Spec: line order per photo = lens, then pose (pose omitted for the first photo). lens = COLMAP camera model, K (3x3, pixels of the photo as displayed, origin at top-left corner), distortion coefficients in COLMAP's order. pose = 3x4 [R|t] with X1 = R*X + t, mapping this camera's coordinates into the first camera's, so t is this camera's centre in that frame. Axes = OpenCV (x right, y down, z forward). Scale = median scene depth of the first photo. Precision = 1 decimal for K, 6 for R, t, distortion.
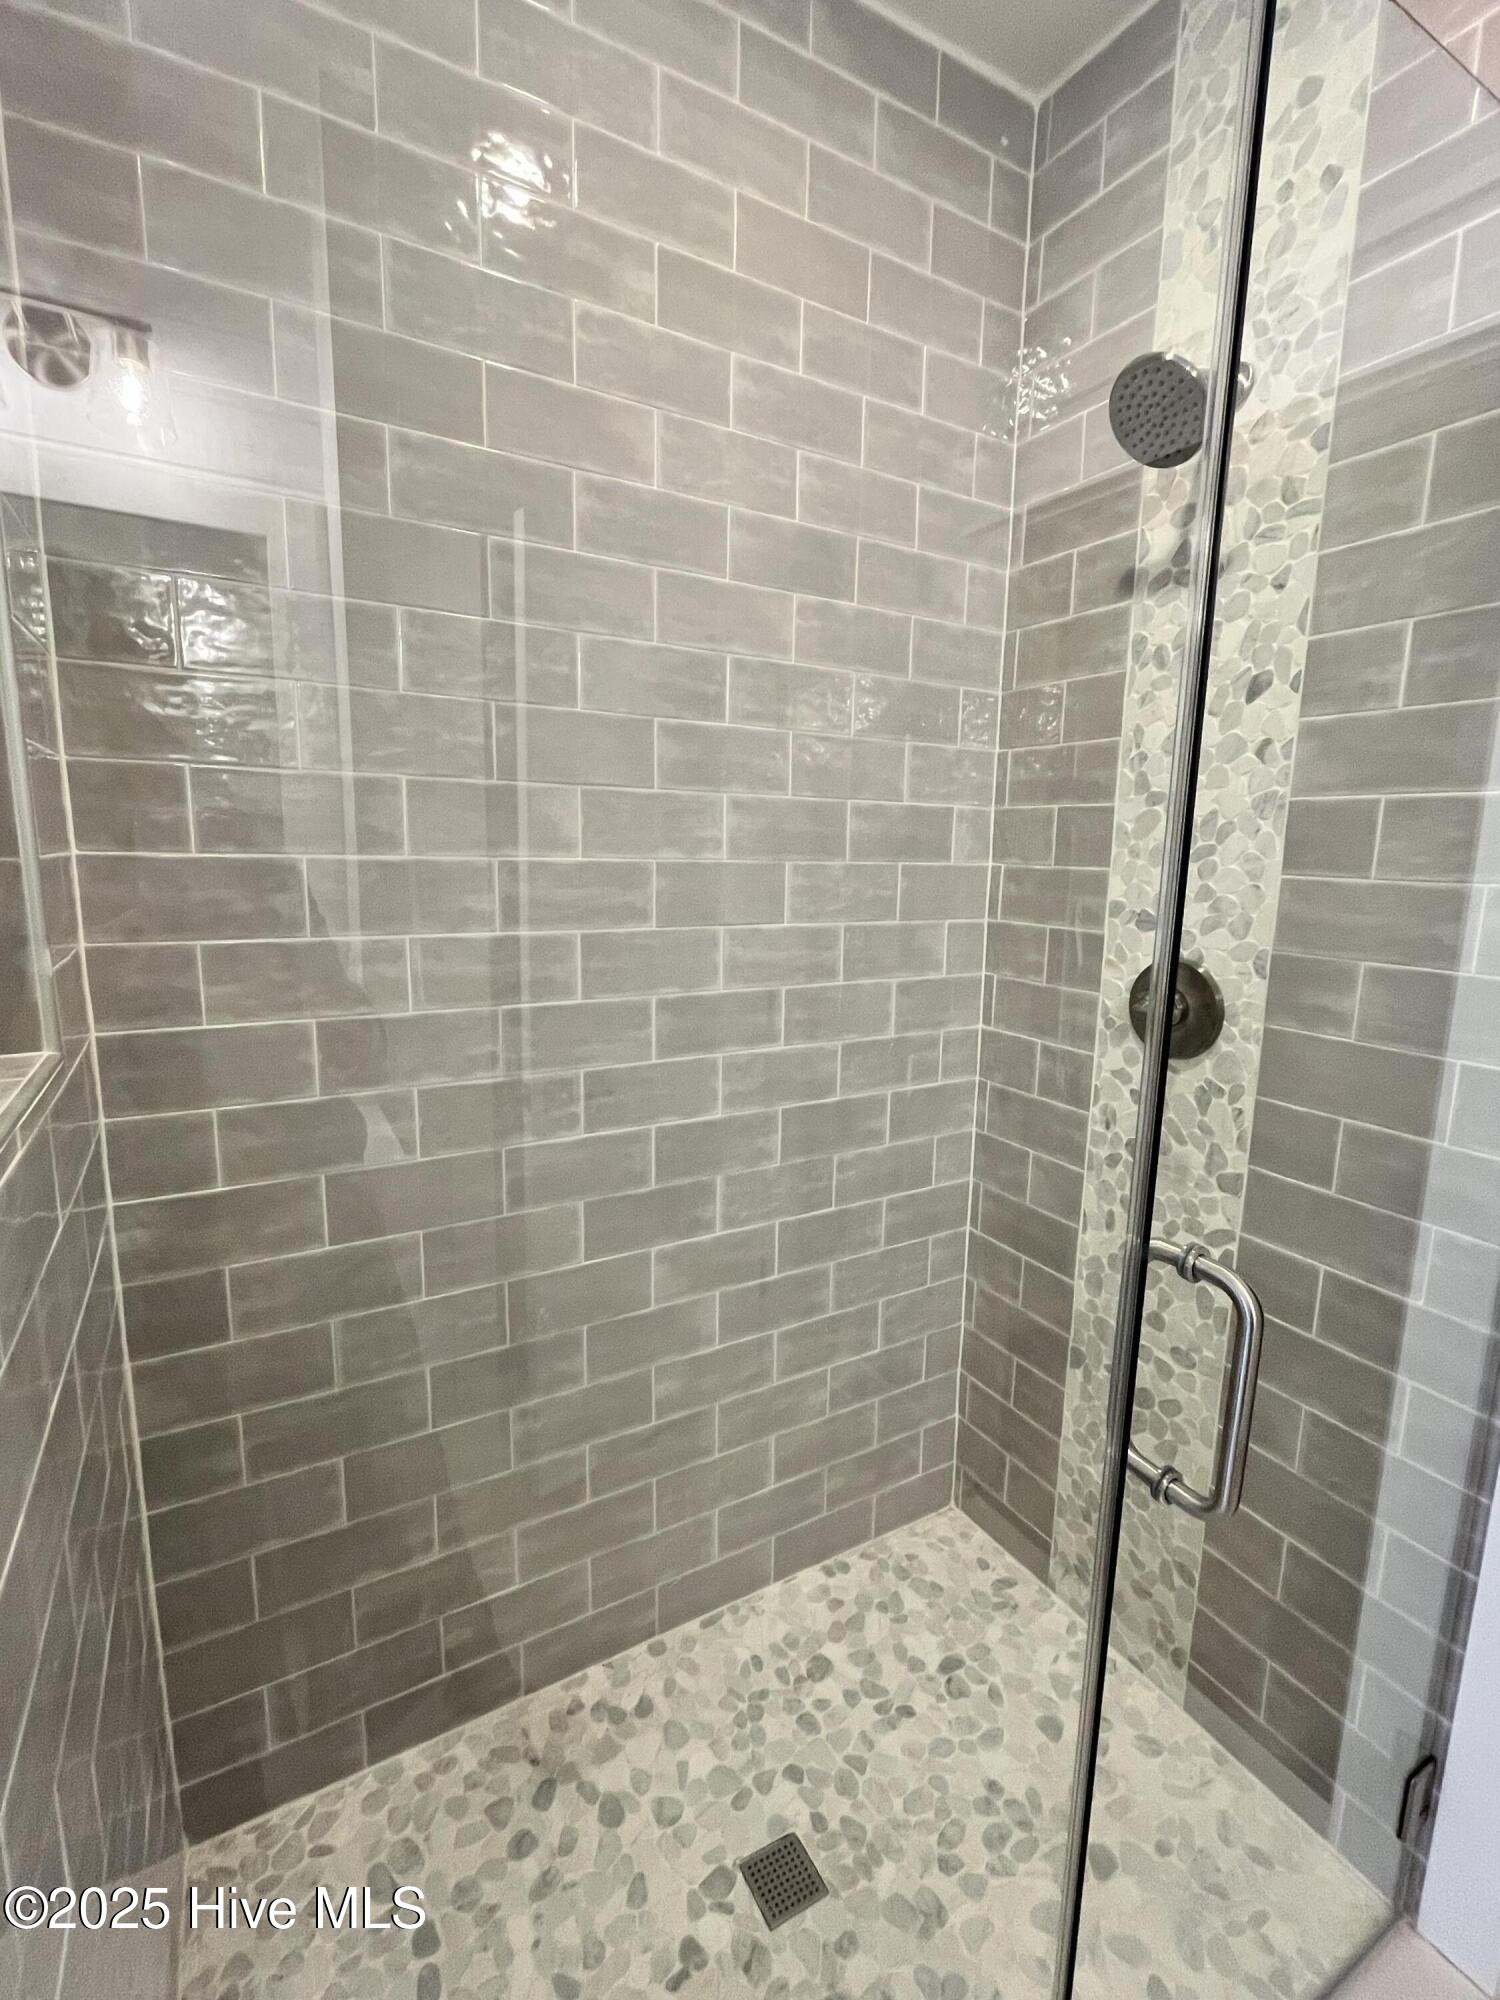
lens RADIAL K [[899.7, 0, 742.4], [0, 899.7, 997.9], [0, 0, 1]] dist [-0.002668, -0.000148]
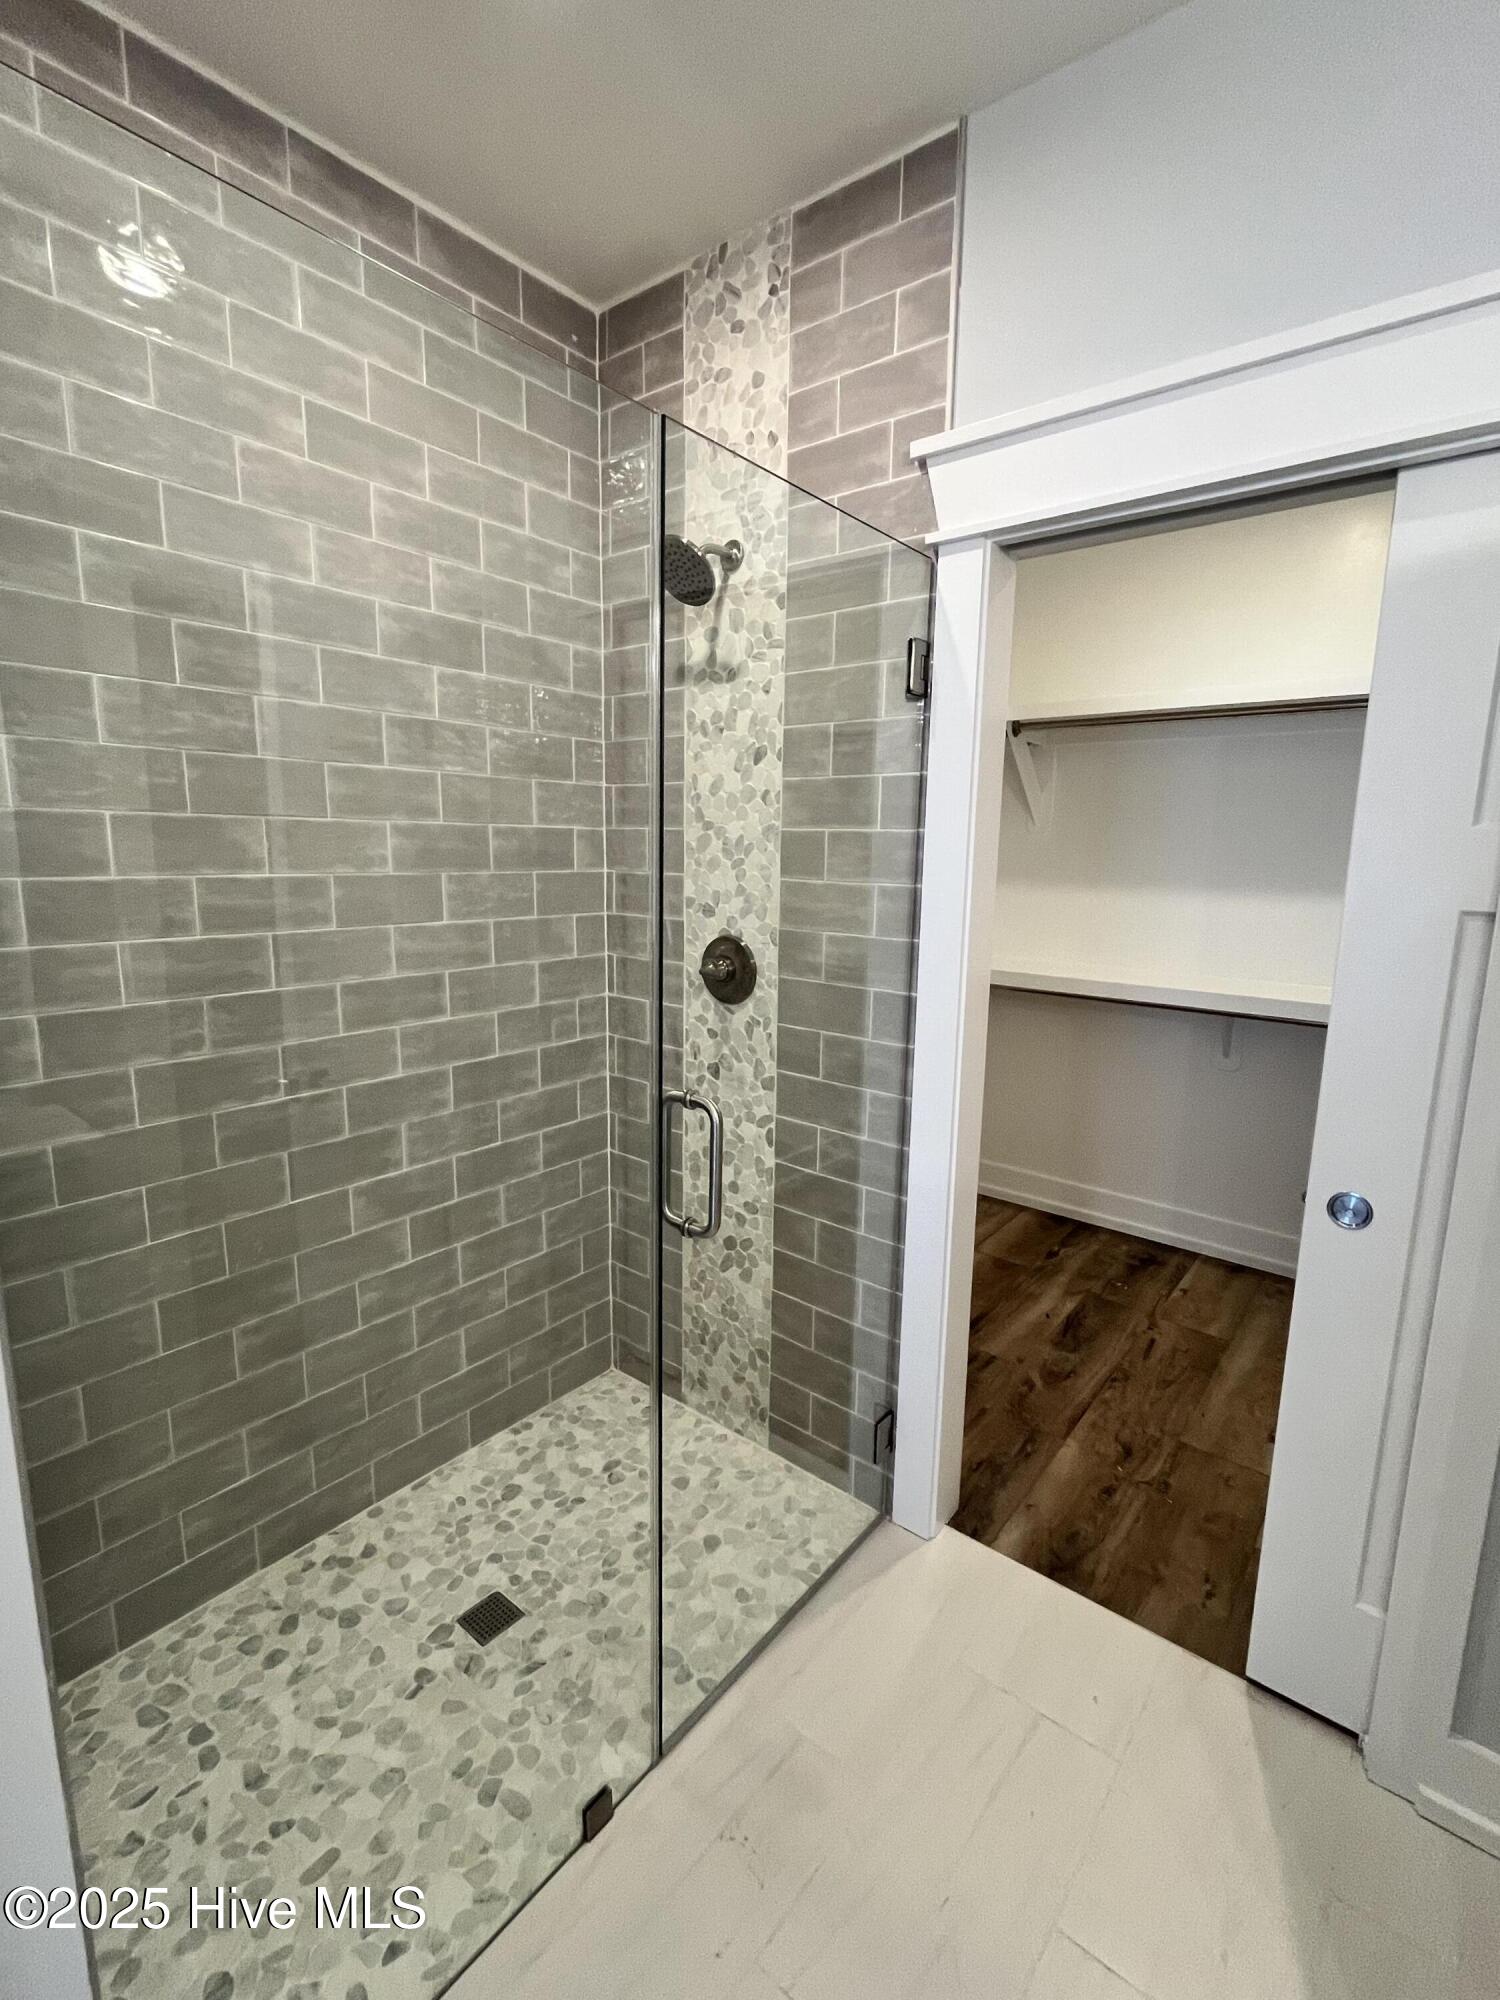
lens RADIAL K [[901.1, 0, 750.8], [0, 901.1, 995.3], [0, 0, 1]] dist [-0.002958, 0.000942]
pose [[0.931283, -0.064565, 0.358531, -0.013939], [0.062796, 0.997889, 0.016590, 0.031639], [-0.358845, 0.007064, 0.933371, -0.384222]]
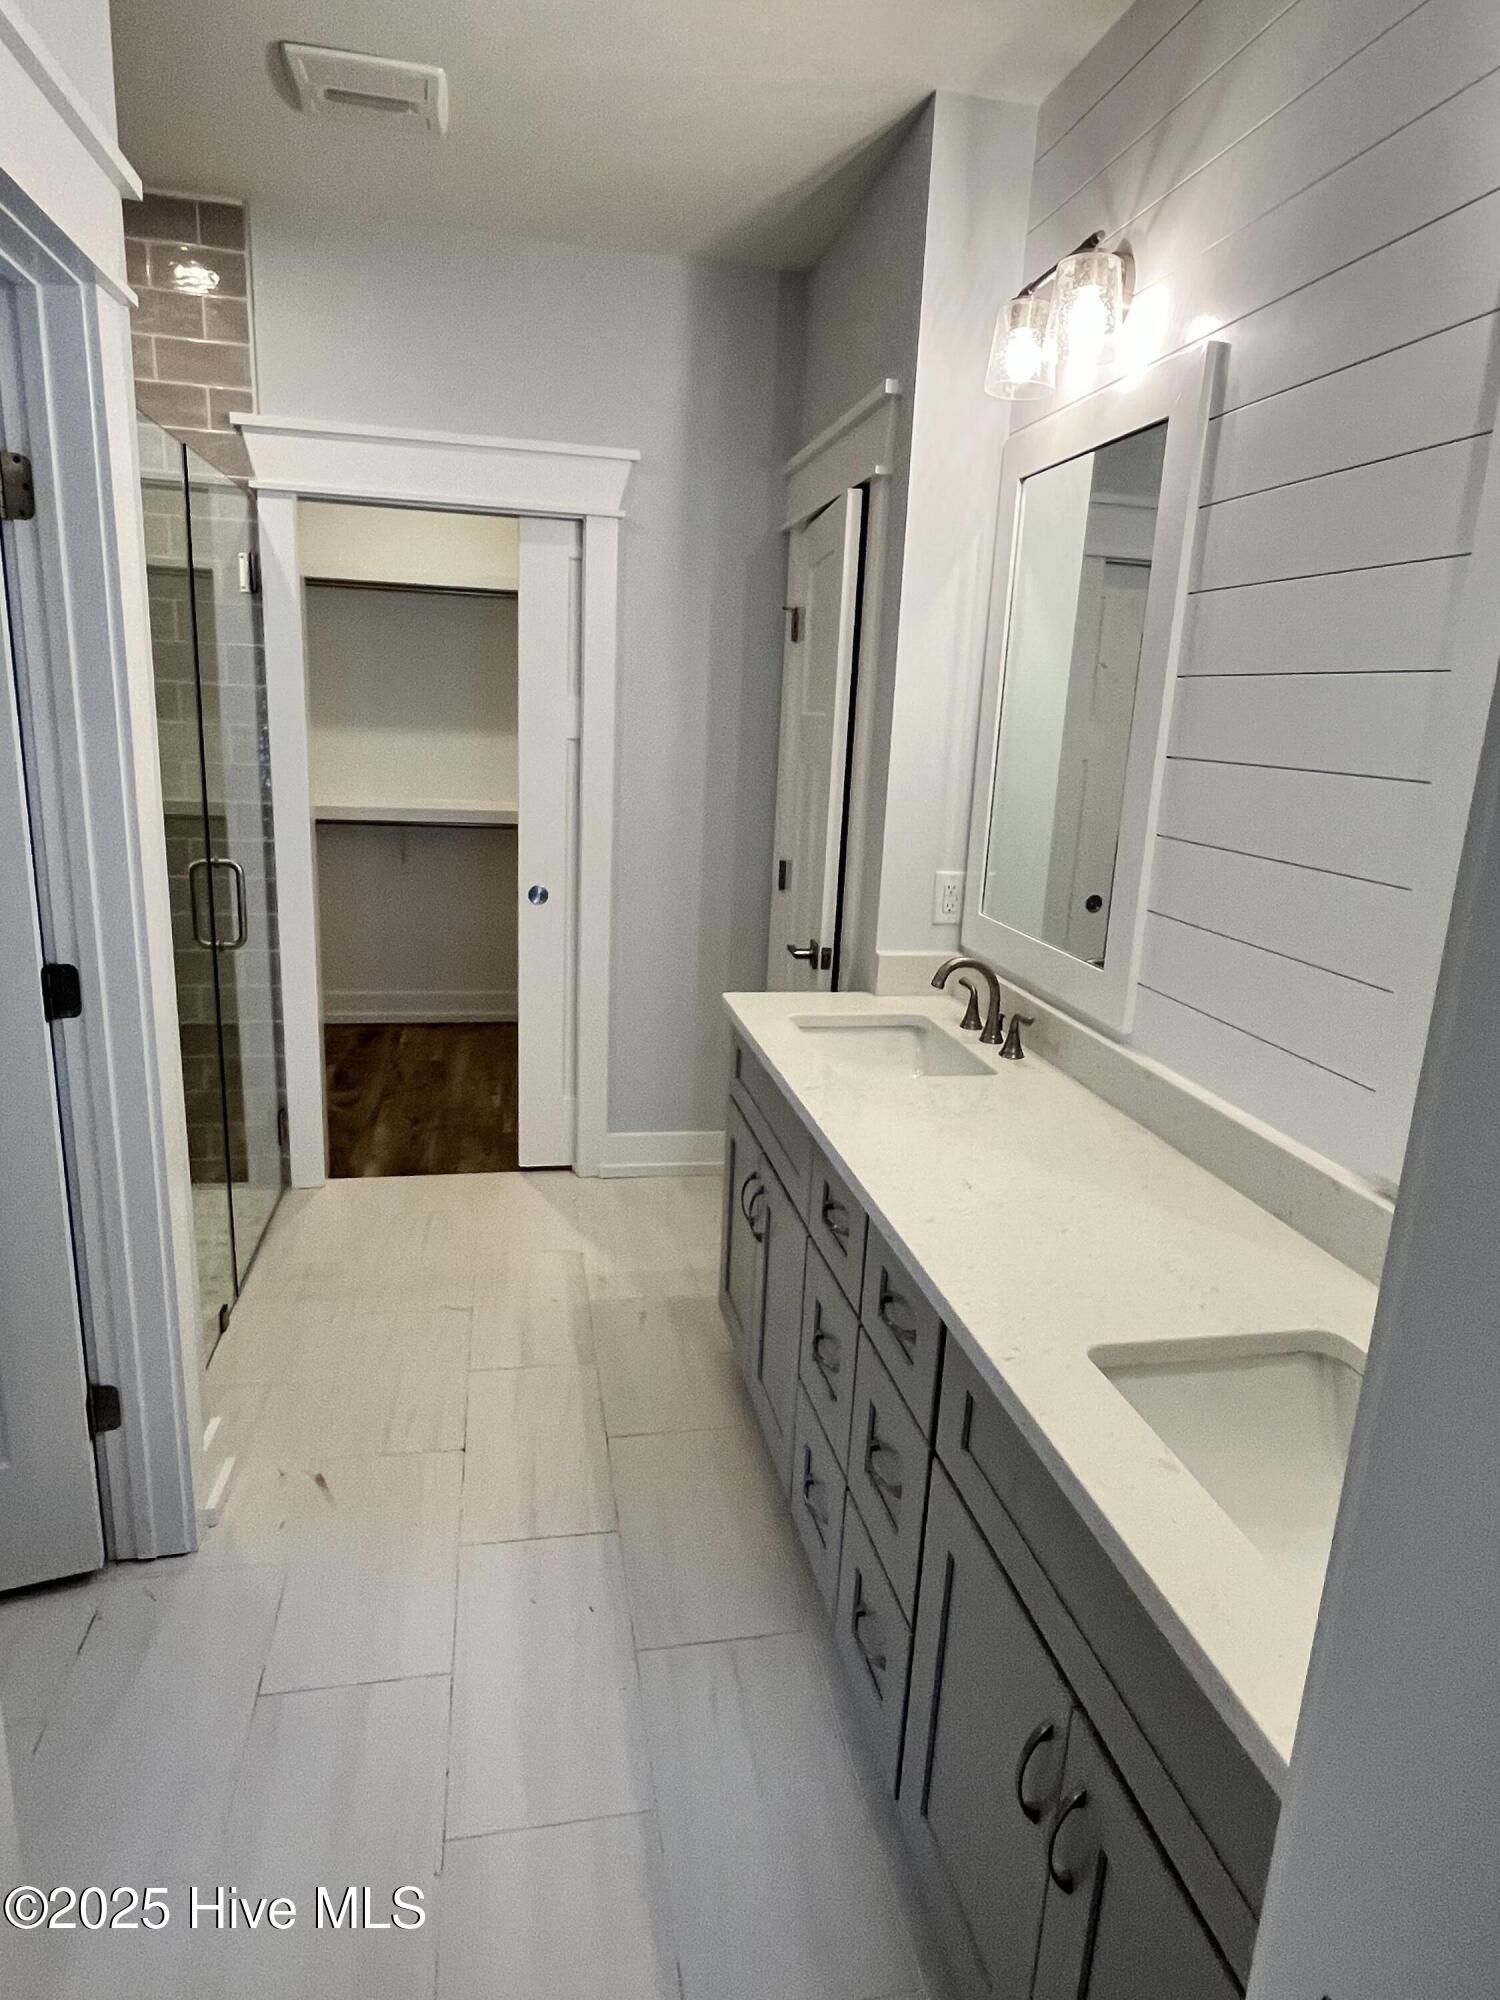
lens RADIAL K [[1180.3, 0, 755.7], [0, 1180.3, 982.3], [0, 0, 1]] dist [0.000117, -0.000388]
pose [[0.307815, -0.227232, 0.923913, -1.321783], [0.120940, 0.972530, 0.198896, 0.062686], [-0.943729, 0.050515, 0.326841, -0.962256]]
